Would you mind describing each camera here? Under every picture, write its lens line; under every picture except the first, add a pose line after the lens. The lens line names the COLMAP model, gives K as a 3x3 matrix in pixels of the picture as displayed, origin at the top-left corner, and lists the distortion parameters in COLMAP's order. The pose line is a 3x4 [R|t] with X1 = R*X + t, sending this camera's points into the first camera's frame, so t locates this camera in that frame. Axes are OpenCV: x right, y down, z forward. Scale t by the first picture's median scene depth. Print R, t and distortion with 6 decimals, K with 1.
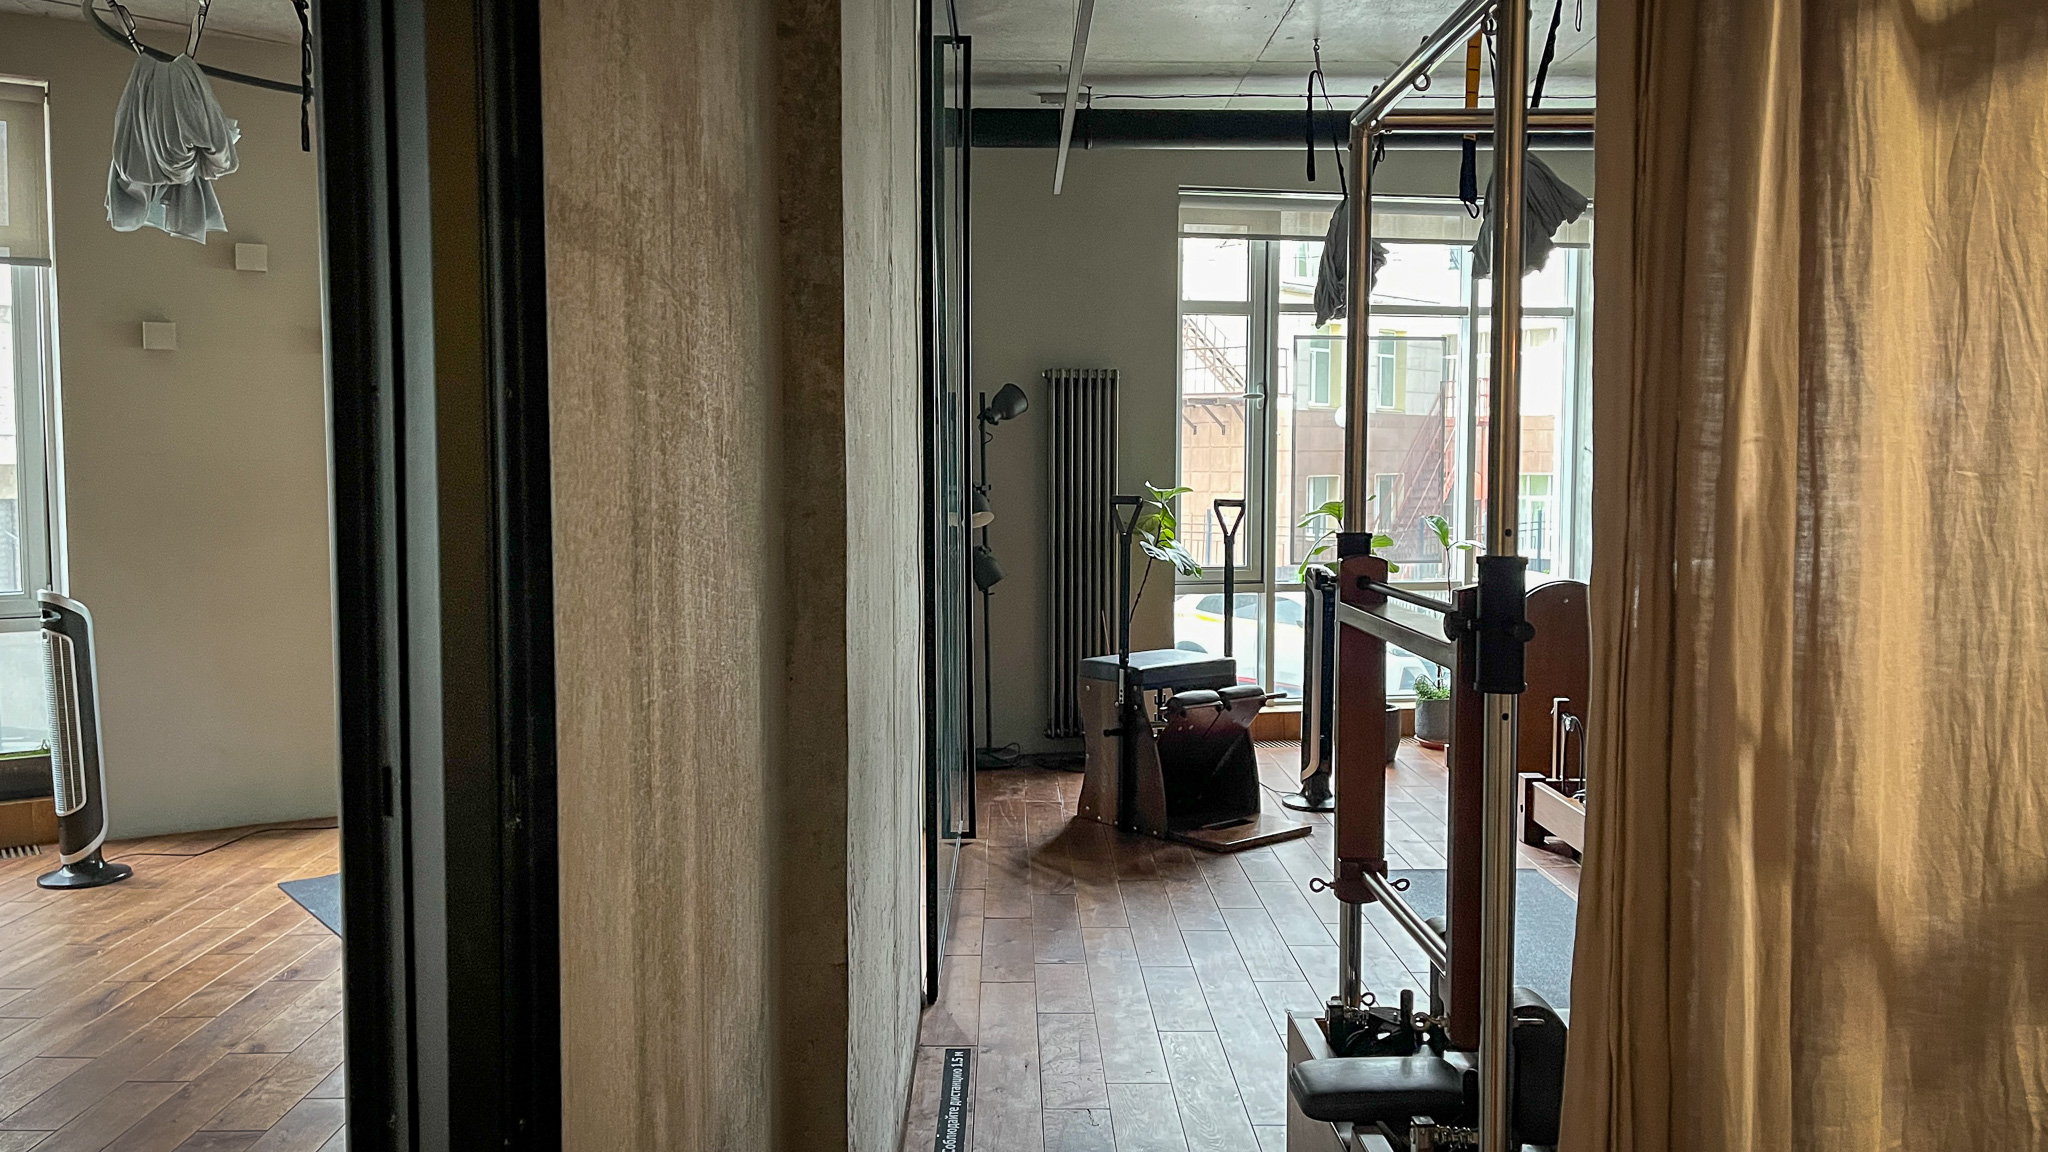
lens RADIAL K [[1598.6, 0, 1018.5], [0, 1598.6, 569.6], [0, 0, 1]] dist [0.044897, -0.066413]
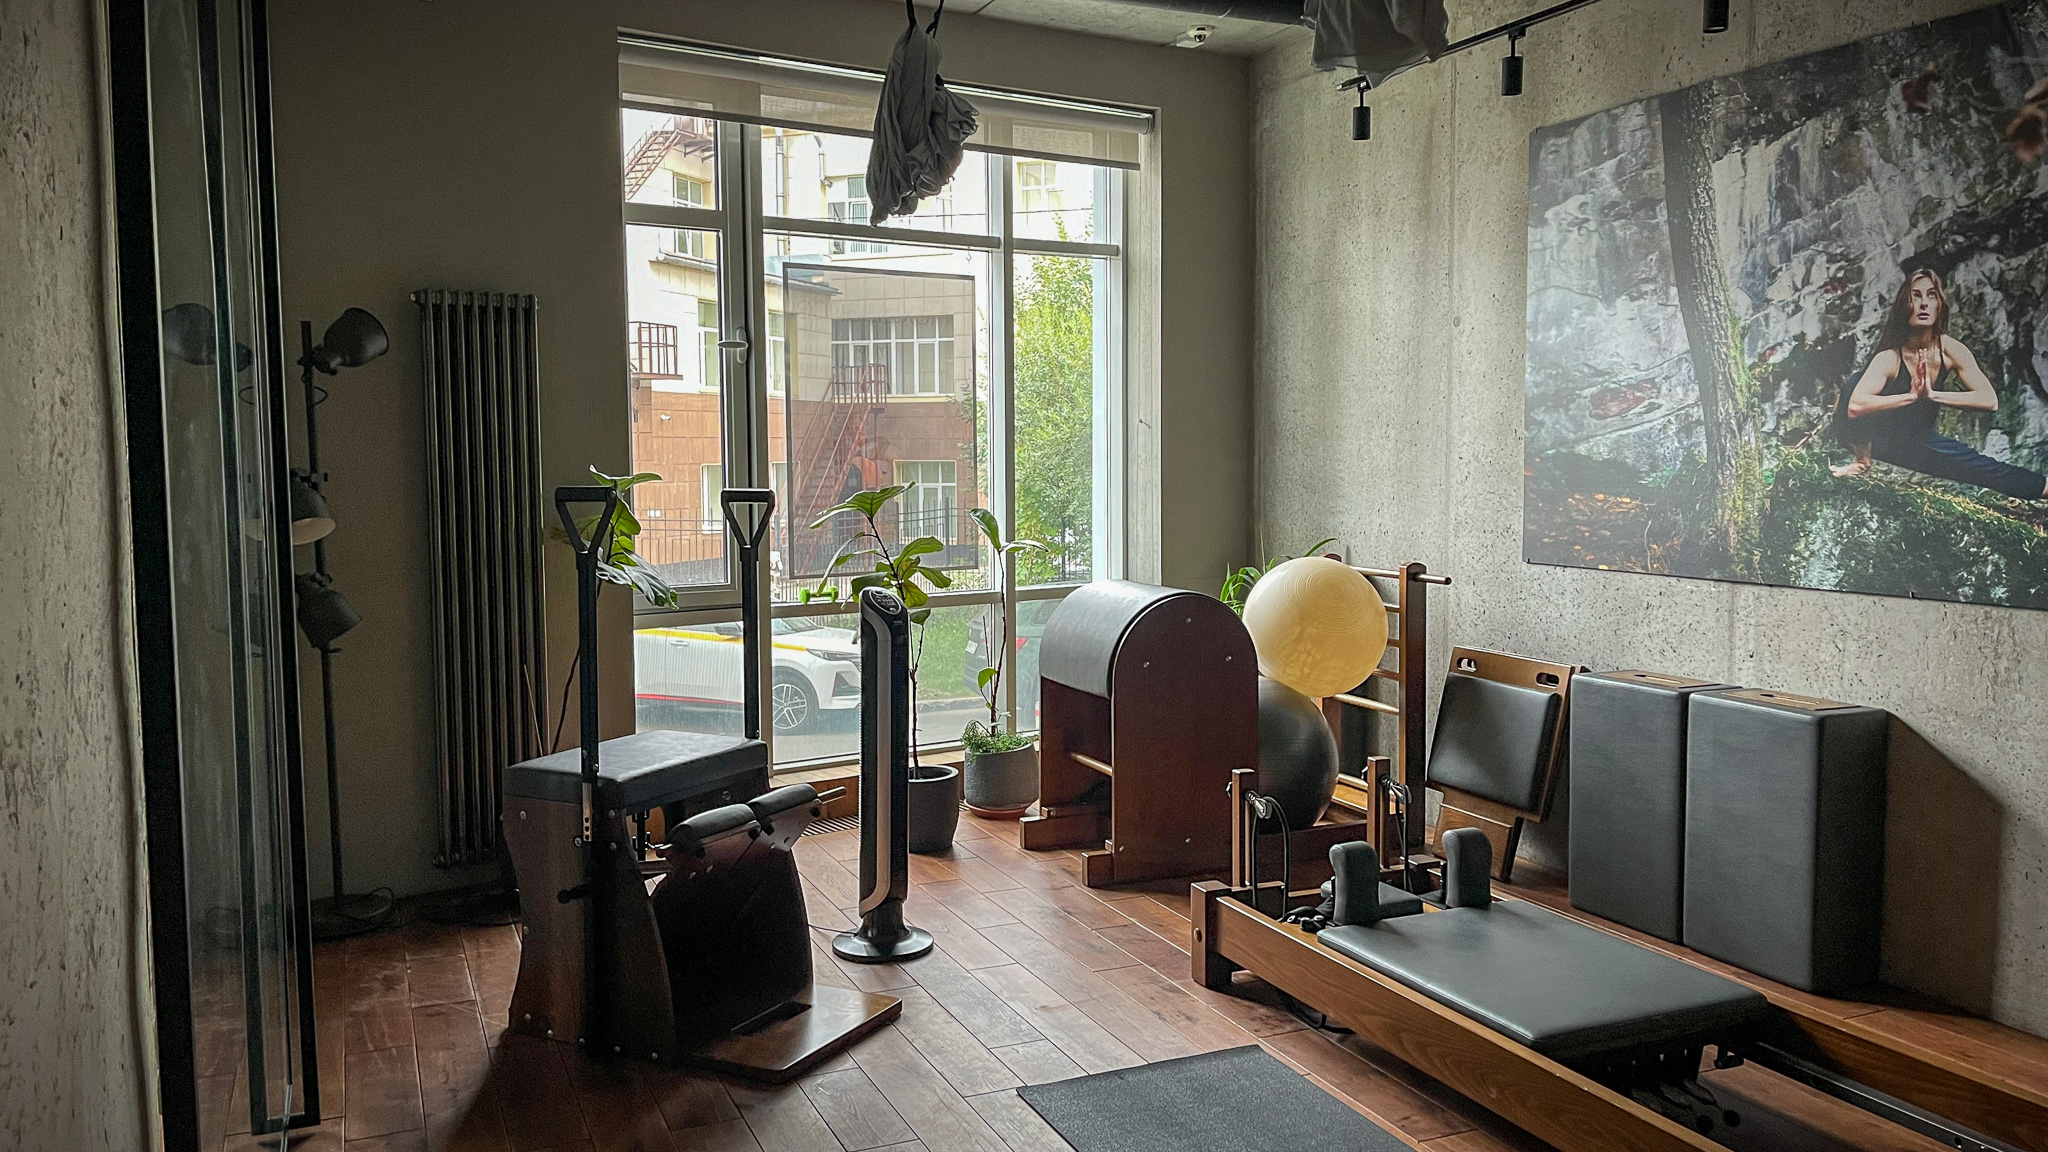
lens RADIAL K [[1598.6, 0, 1052.8], [0, 1598.6, 556.9], [0, 0, 1]] dist [0.044897, -0.066413]
pose [[0.918224, -0.031693, 0.394792, -0.006849], [0.032785, 0.999454, 0.003980, -0.014927], [-0.394702, 0.009289, 0.918762, 0.347691]]
